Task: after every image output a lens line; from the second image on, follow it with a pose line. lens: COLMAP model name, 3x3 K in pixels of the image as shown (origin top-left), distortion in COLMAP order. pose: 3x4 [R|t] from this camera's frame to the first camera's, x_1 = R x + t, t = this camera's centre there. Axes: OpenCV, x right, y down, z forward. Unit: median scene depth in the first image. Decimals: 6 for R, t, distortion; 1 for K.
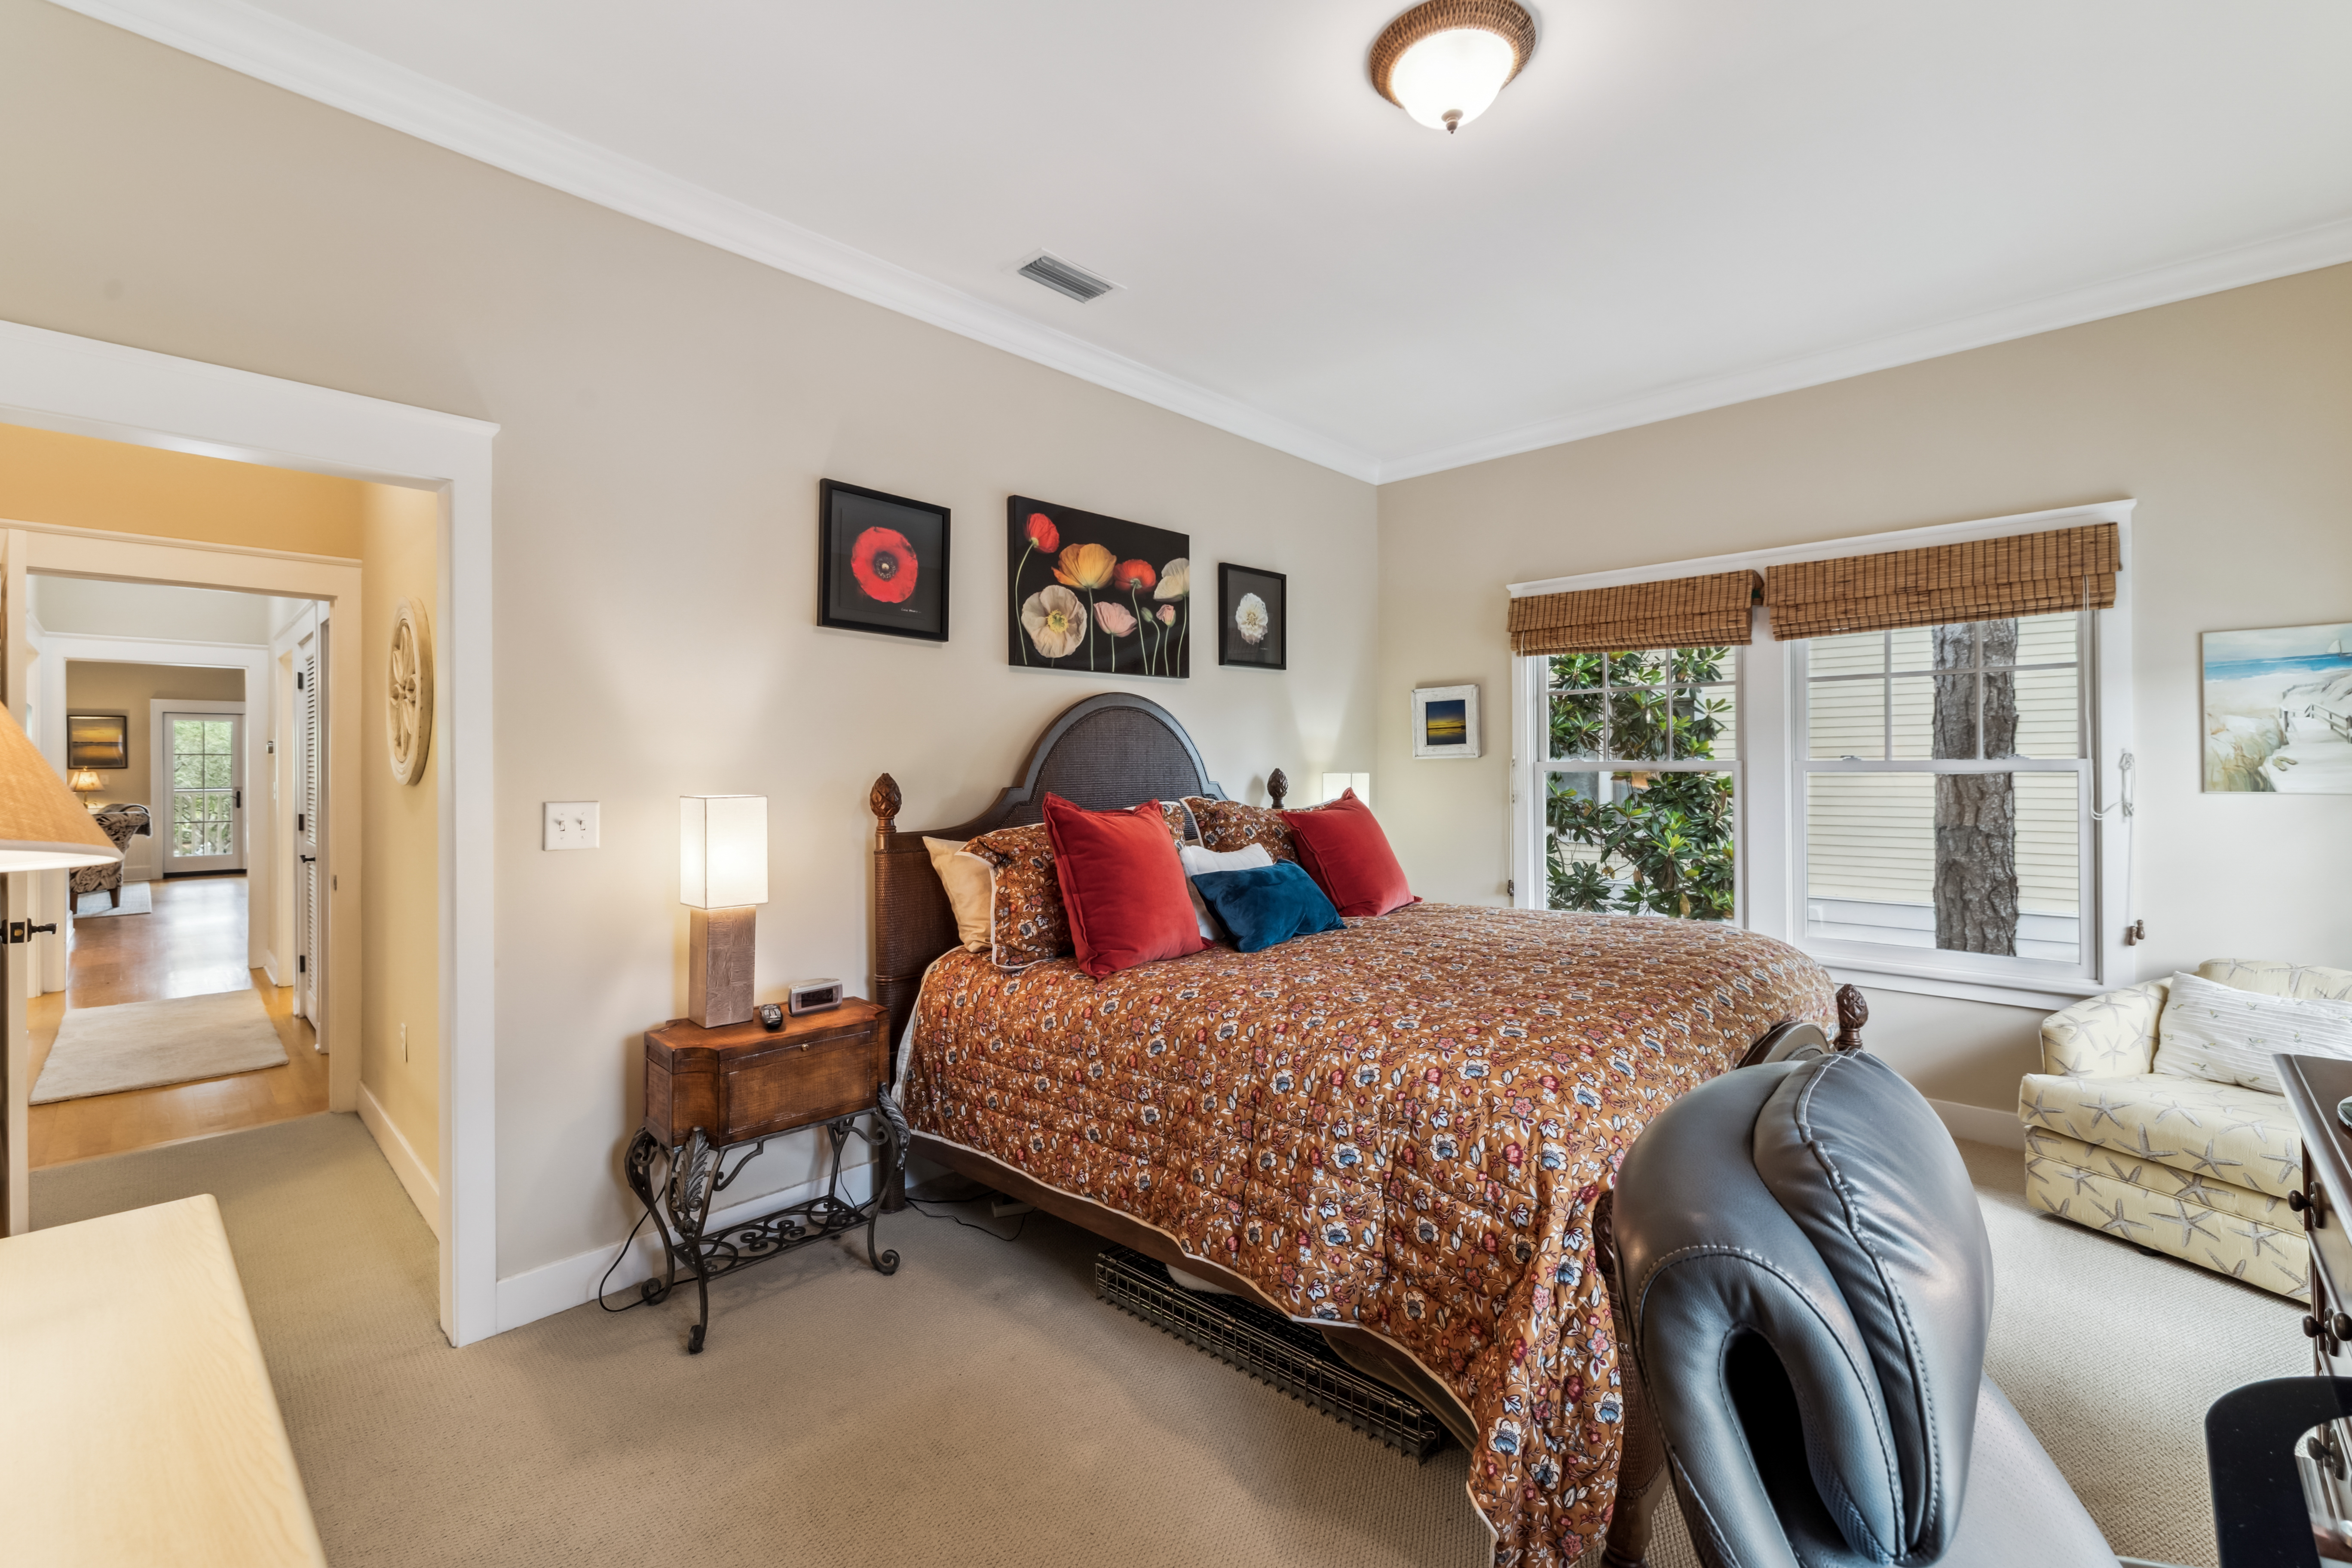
lens RADIAL K [[1002.2, 0, 1184.9], [0, 1002.2, 752.6], [0, 0, 1]] dist [-0.001075, -0.000086]
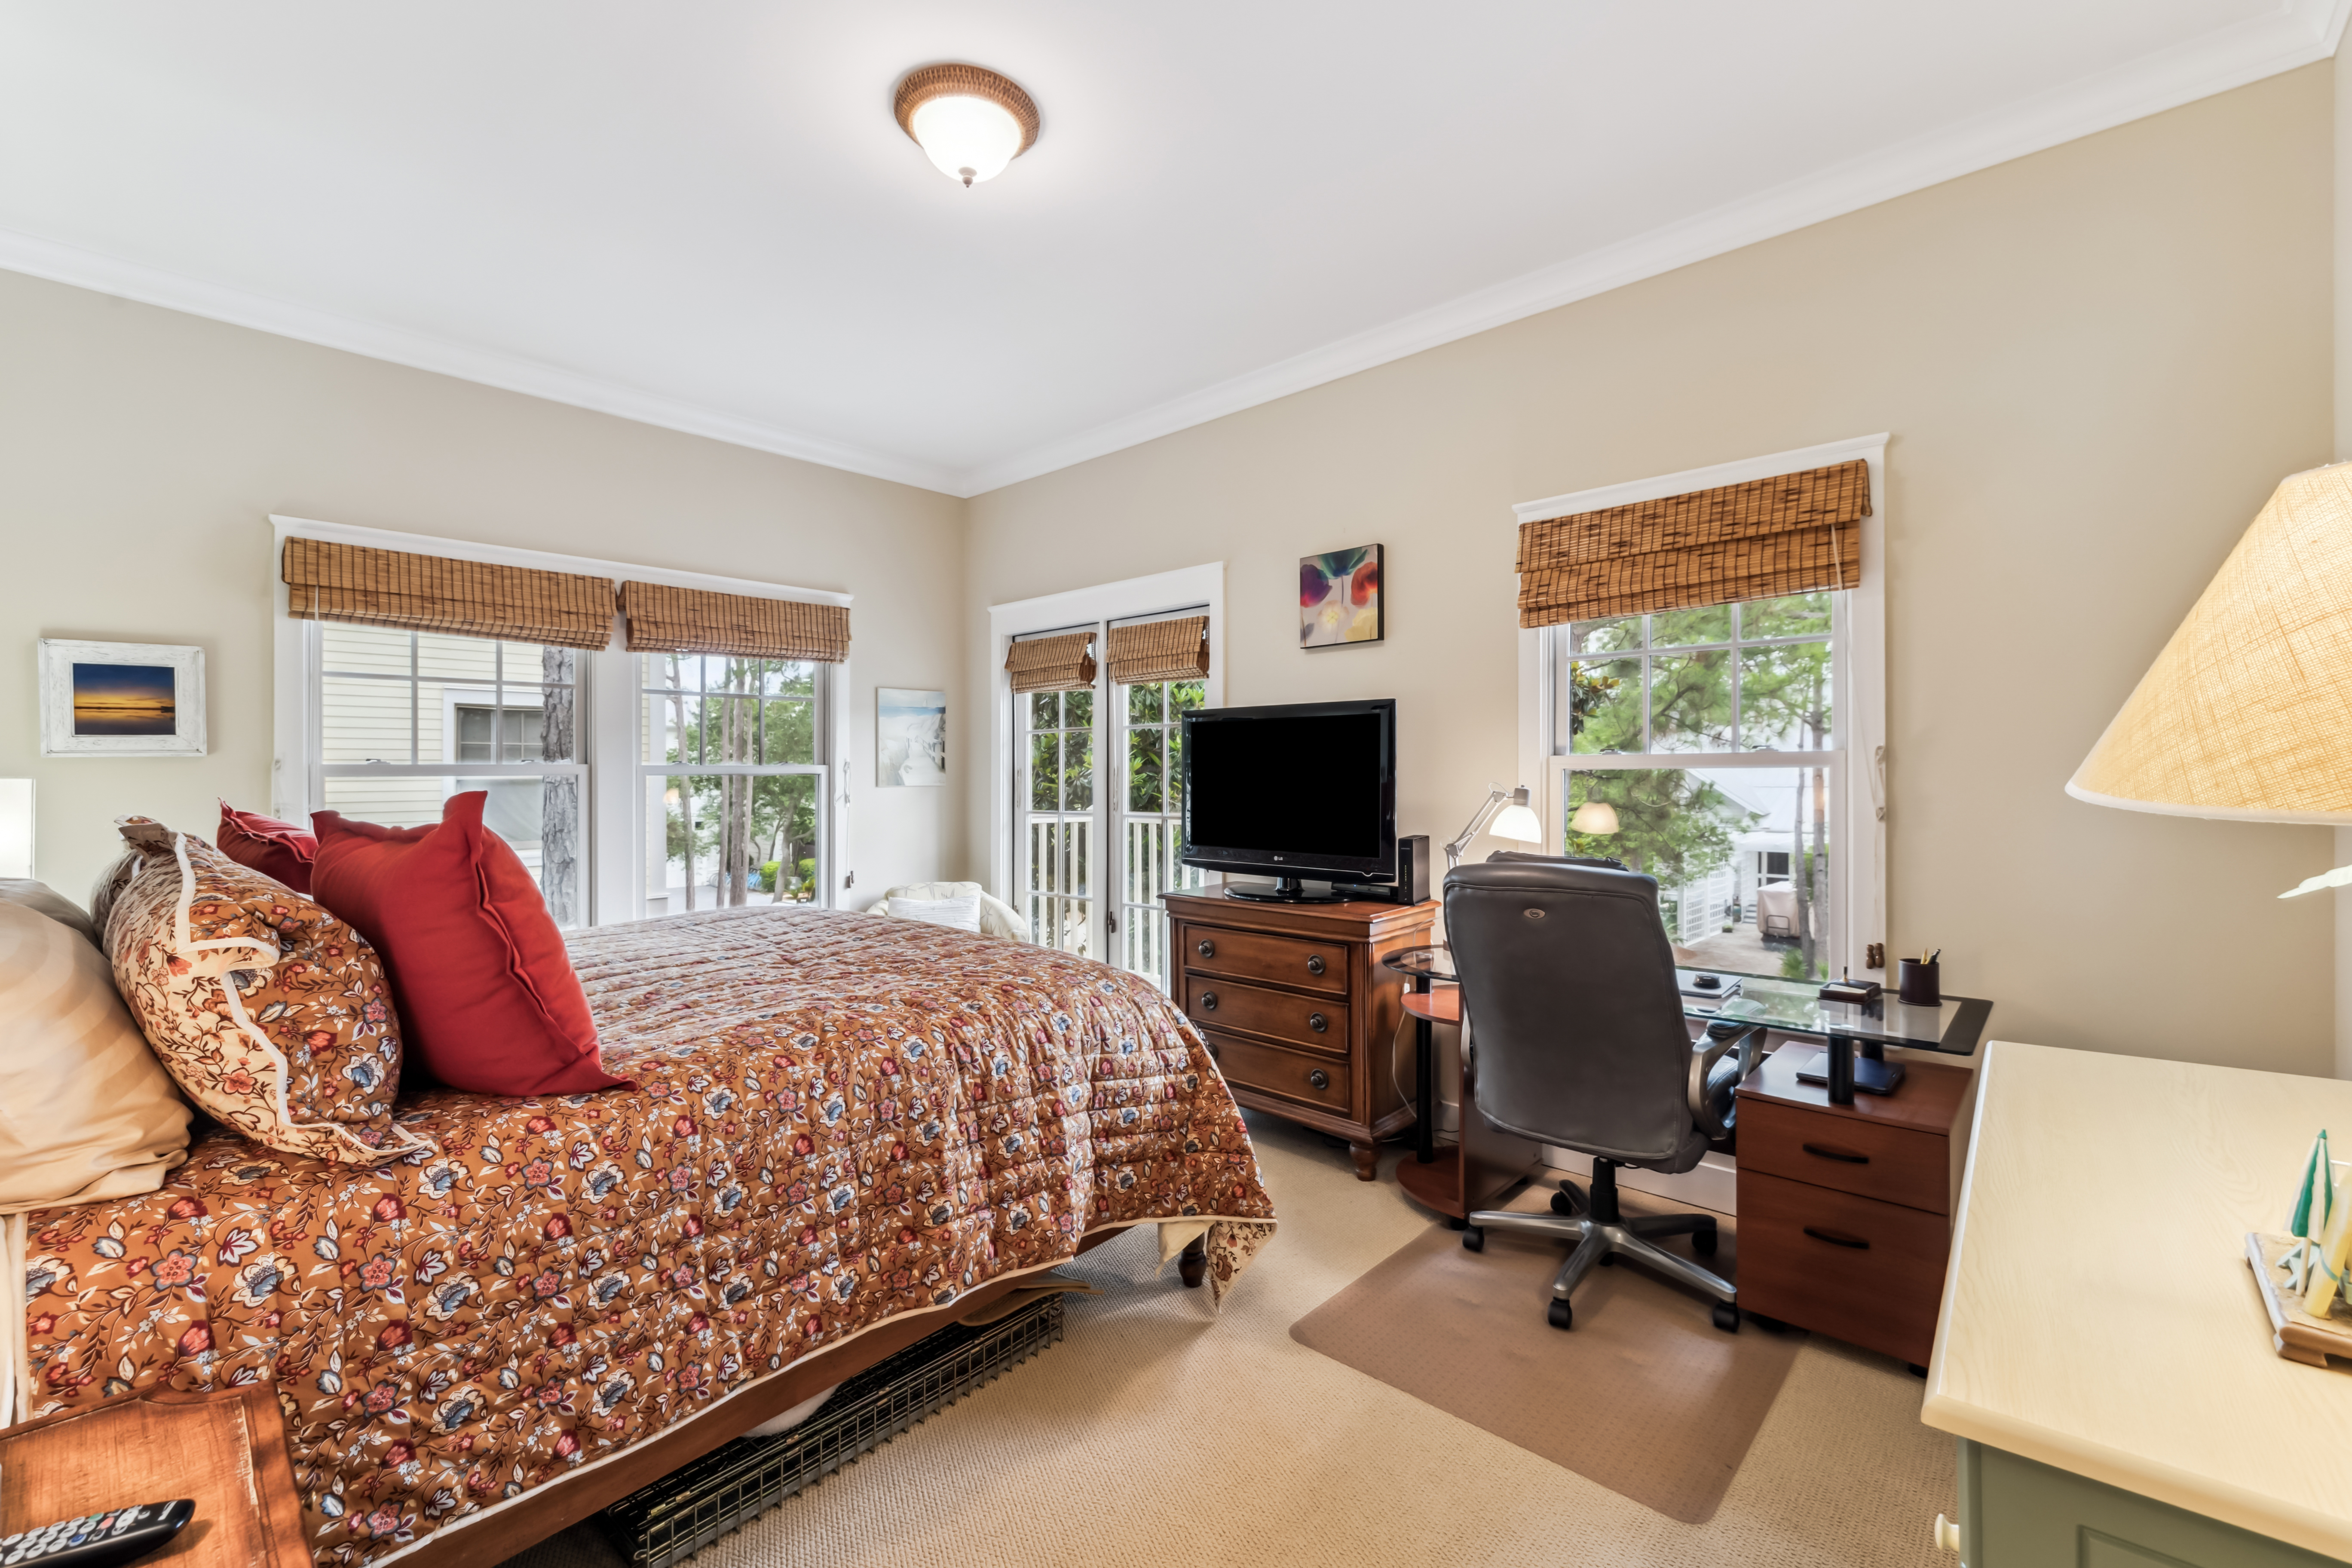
lens RADIAL K [[989.4, 0, 1183.6], [0, 989.4, 771.5], [0, 0, 1]] dist [-0.001448, -0.000109]
pose [[-0.029782, 0.009449, 0.999512, -0.648952], [-0.003599, 0.999948, -0.009560, 0.031922], [-0.999550, -0.003882, -0.029747, 0.611949]]
